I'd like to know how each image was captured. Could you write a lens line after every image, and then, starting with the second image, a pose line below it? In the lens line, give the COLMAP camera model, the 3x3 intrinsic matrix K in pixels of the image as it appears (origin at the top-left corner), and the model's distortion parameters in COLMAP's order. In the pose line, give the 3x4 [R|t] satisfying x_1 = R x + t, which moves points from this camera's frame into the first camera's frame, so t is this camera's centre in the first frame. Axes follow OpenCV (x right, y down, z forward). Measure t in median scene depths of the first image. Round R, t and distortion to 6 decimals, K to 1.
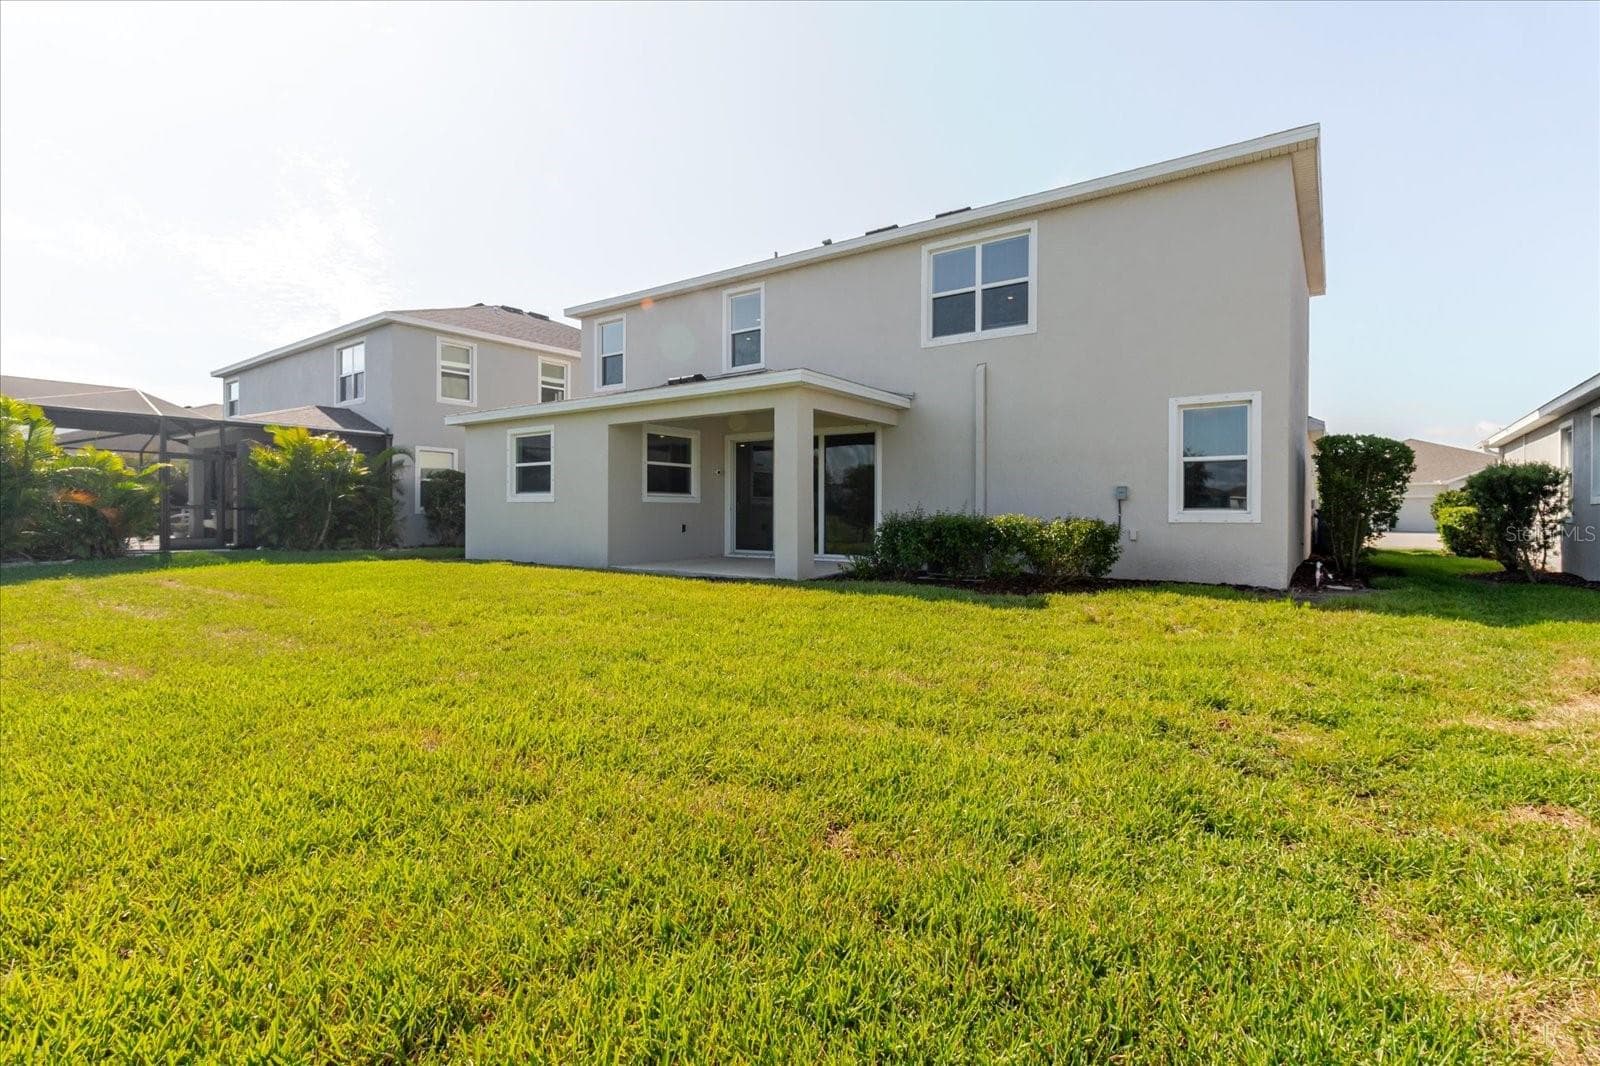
lens RADIAL K [[763.8, 0, 800.8], [0, 763.8, 520.6], [0, 0, 1]] dist [0.004570, -0.000002]
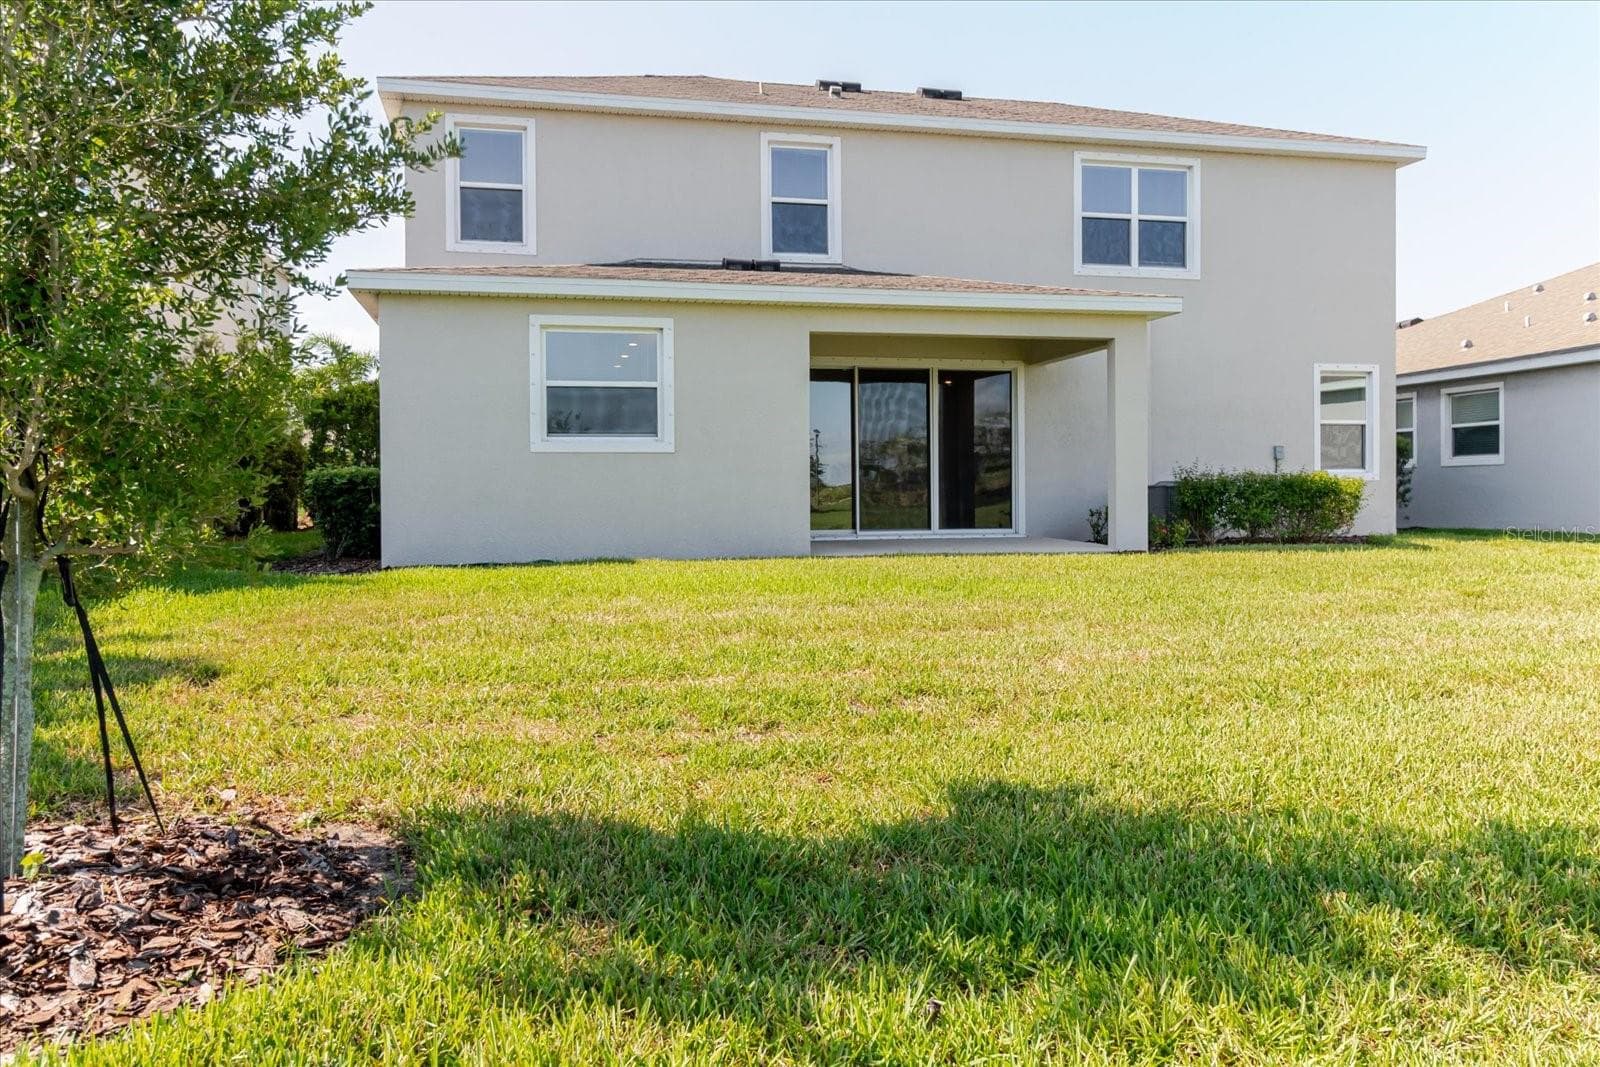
lens RADIAL K [[1179.5, 0, 801.1], [0, 1179.5, 523.2], [0, 0, 1]] dist [0.002965, -0.016021]
pose [[0.663533, -0.028557, 0.747602, -1.026021], [0.014362, 0.999573, 0.025435, 0.008259], [-0.748009, -0.006140, 0.663660, 0.375386]]
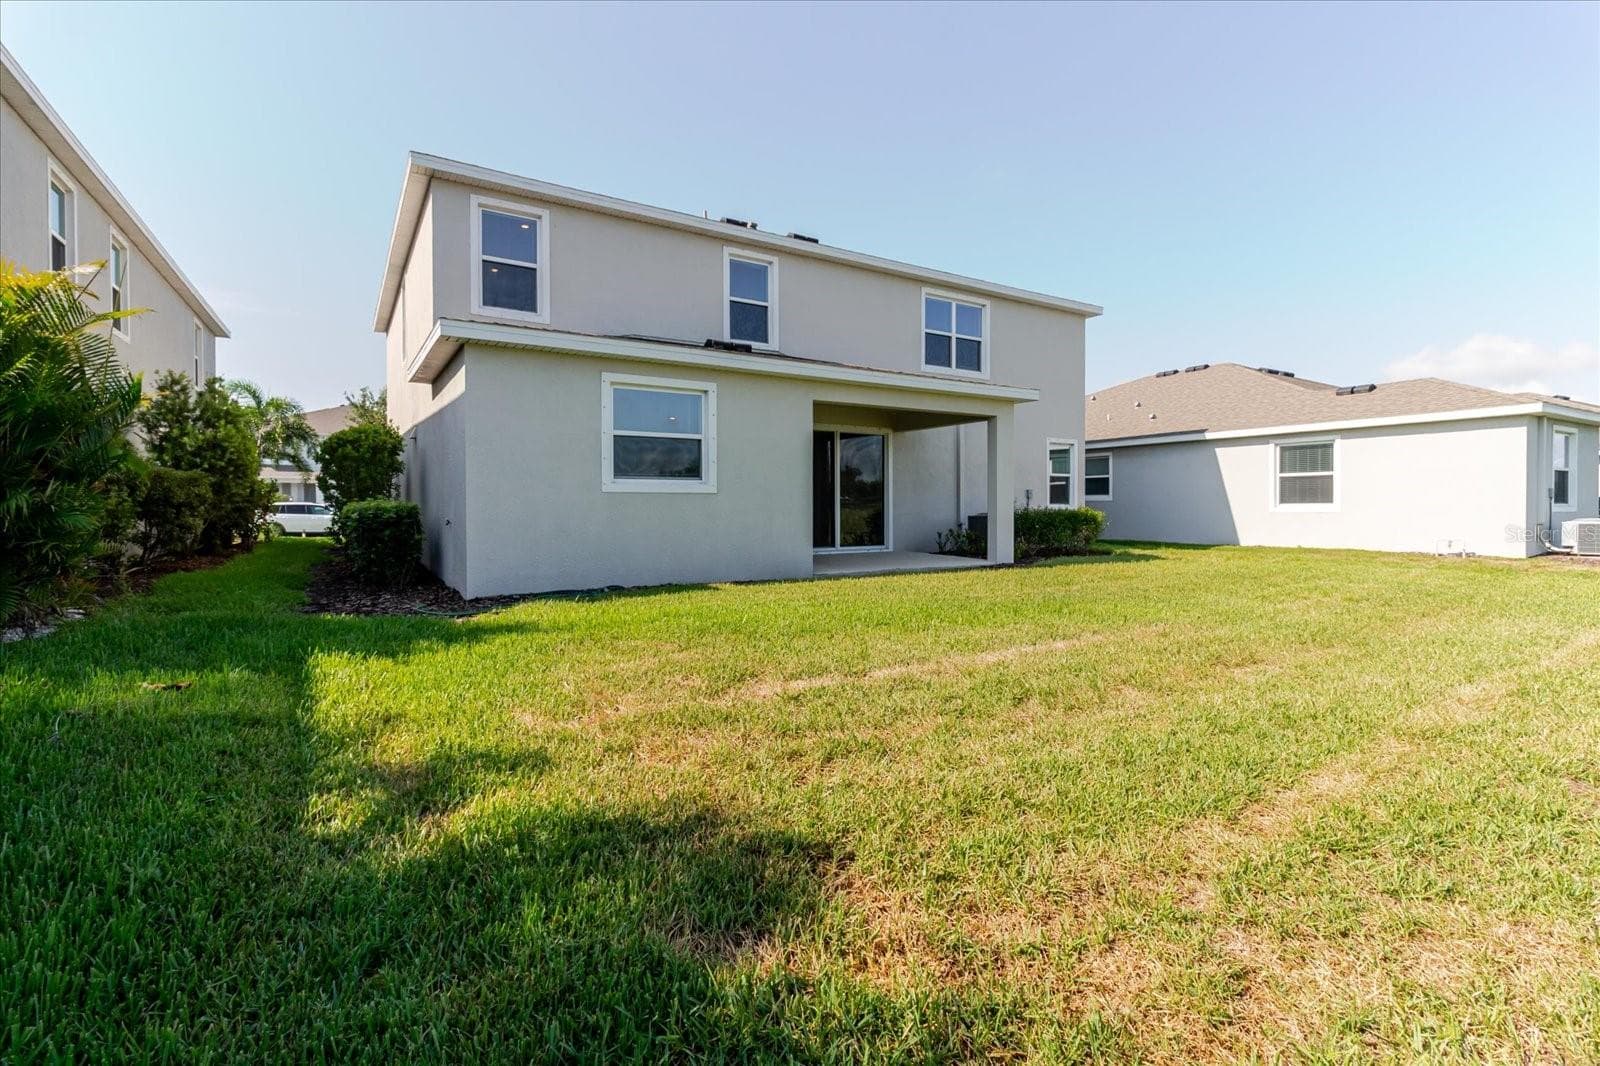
lens RADIAL K [[727.9, 0, 803.1], [0, 727.9, 527.7], [0, 0, 1]] dist [0.005634, 0.000454]
pose [[0.381868, -0.031719, 0.923672, -1.011007], [0.009335, 0.999492, 0.030464, -0.013824], [-0.924170, -0.003011, 0.381970, 0.743806]]
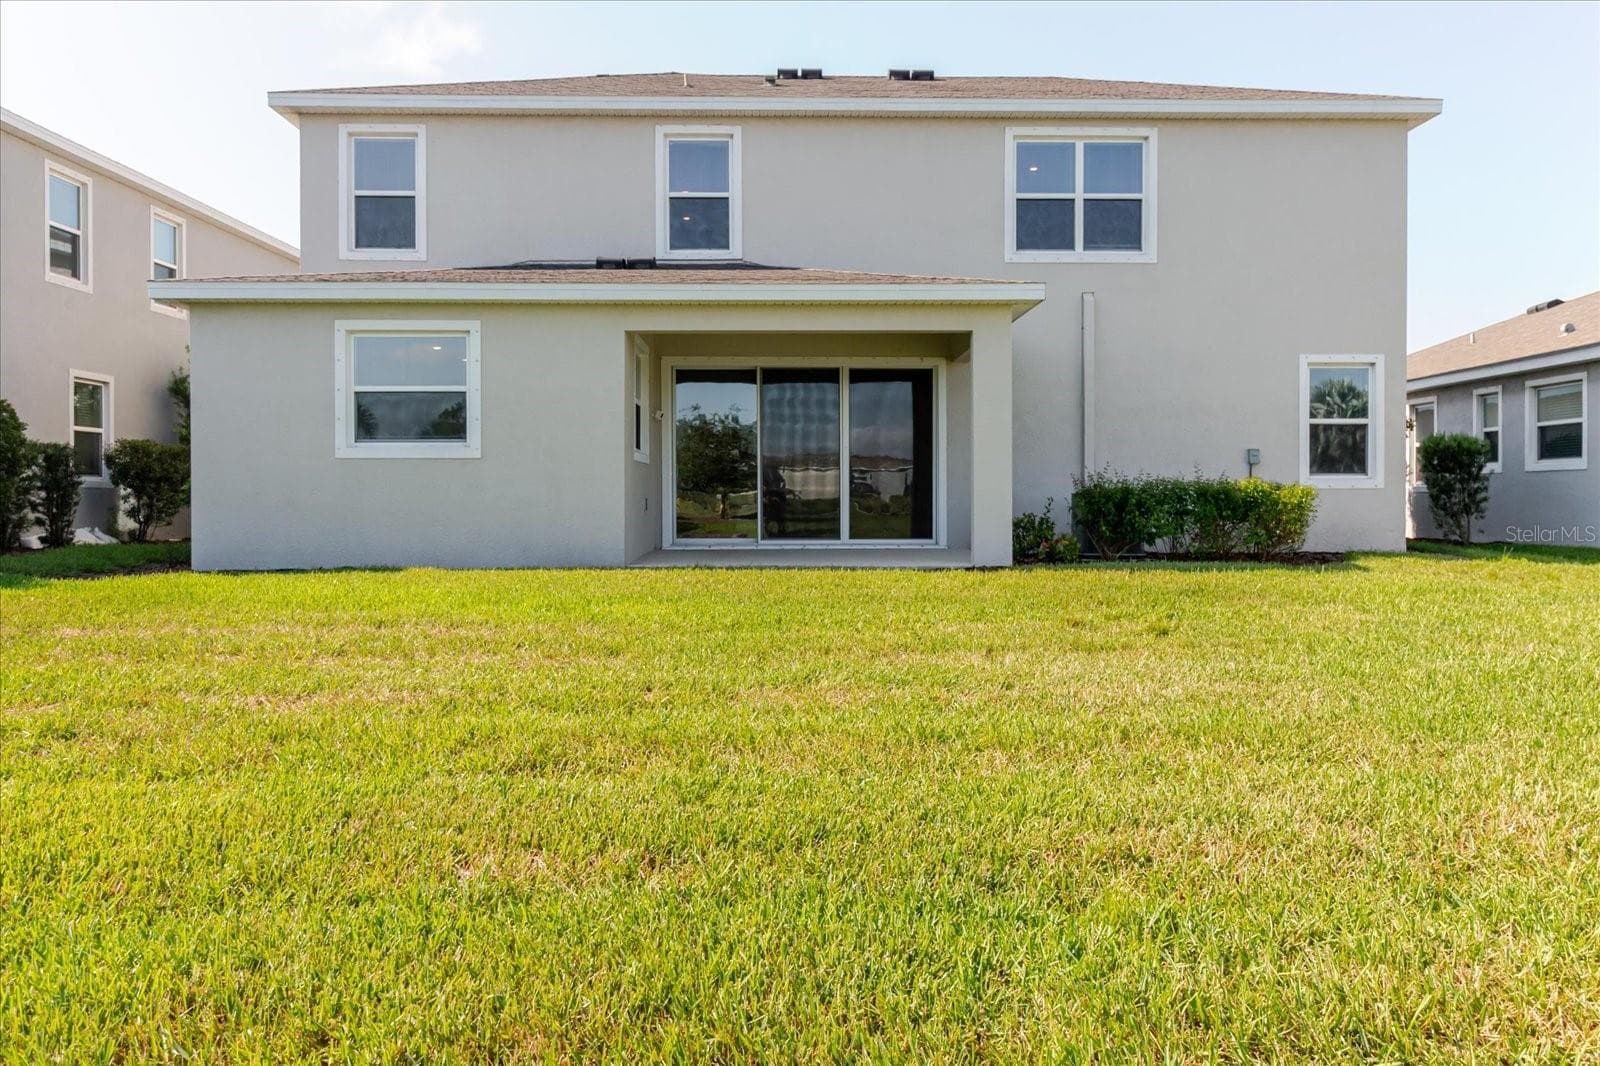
lens RADIAL K [[1179.5, 0, 808.6], [0, 1179.5, 526.8], [0, 0, 1]] dist [0.002965, -0.016021]
pose [[0.798254, -0.022235, 0.601910, -0.724528], [0.008641, 0.999638, 0.025467, 0.006514], [-0.602258, -0.015128, 0.798158, 0.179325]]
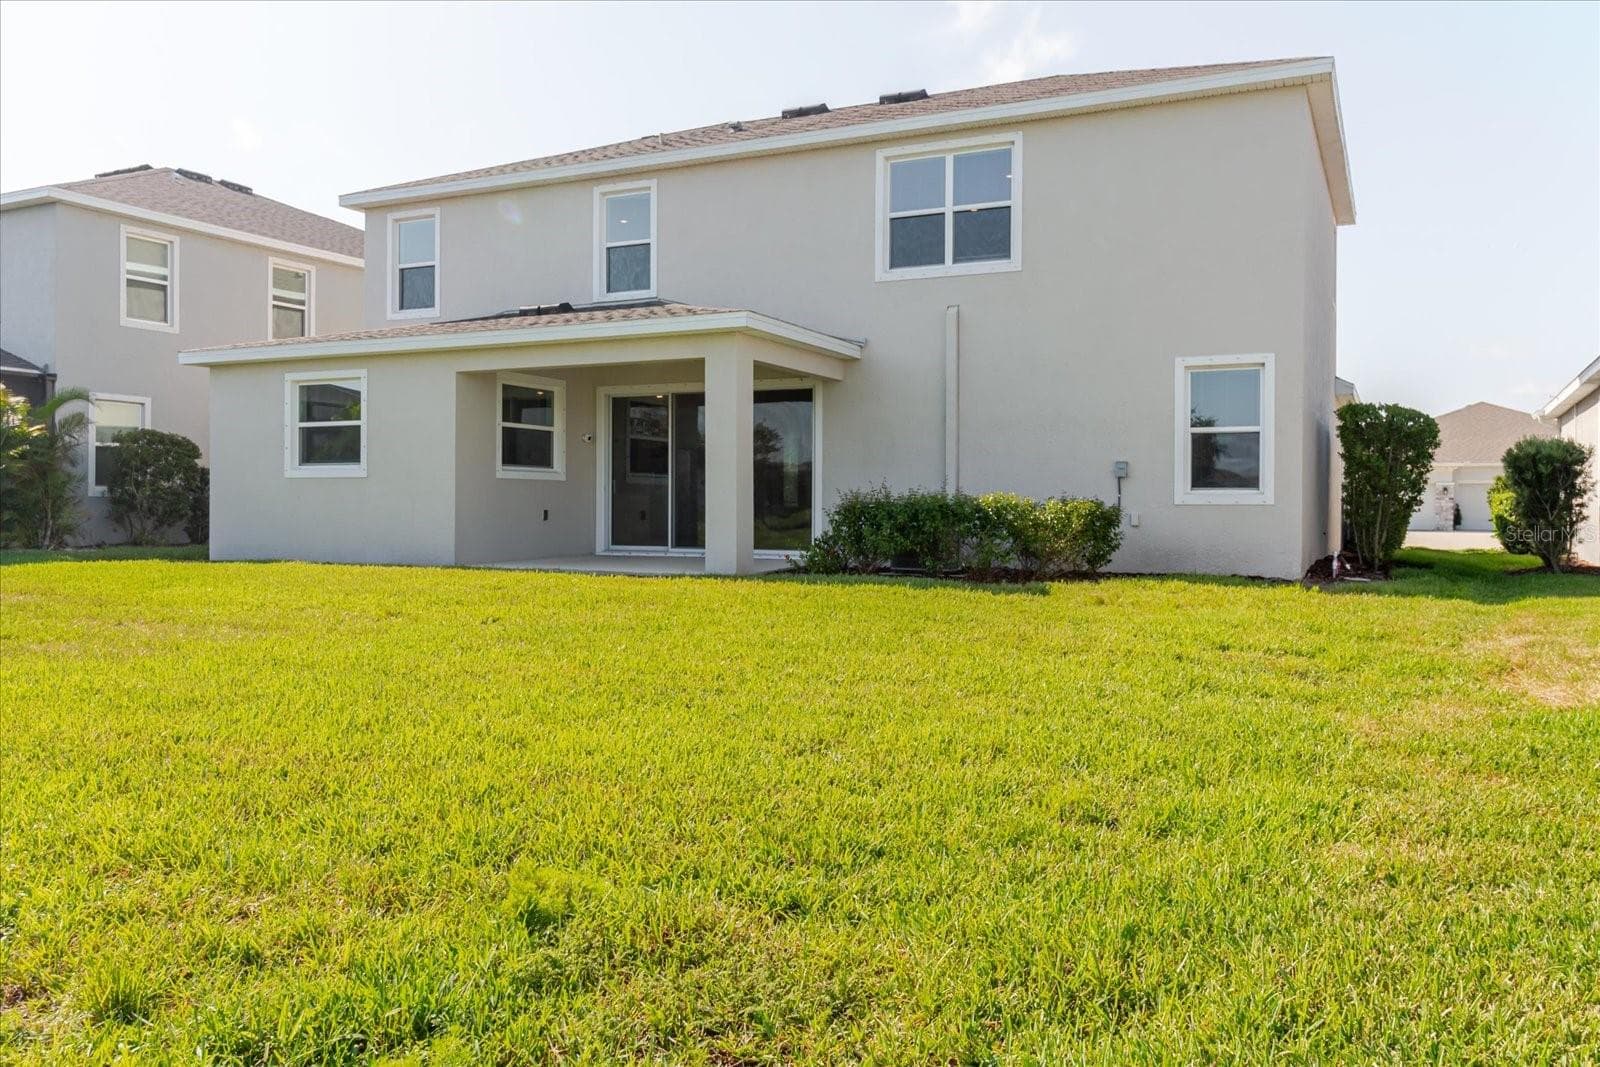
lens RADIAL K [[1271.1, 0, 801.7], [0, 1271.1, 521.6], [0, 0, 1]] dist [0.001424, 0.007374]
pose [[0.985378, 0.000710, 0.170379, -0.138396], [-0.000926, 0.999999, 0.001189, 0.016980], [-0.170378, -0.001329, 0.985378, -0.265041]]
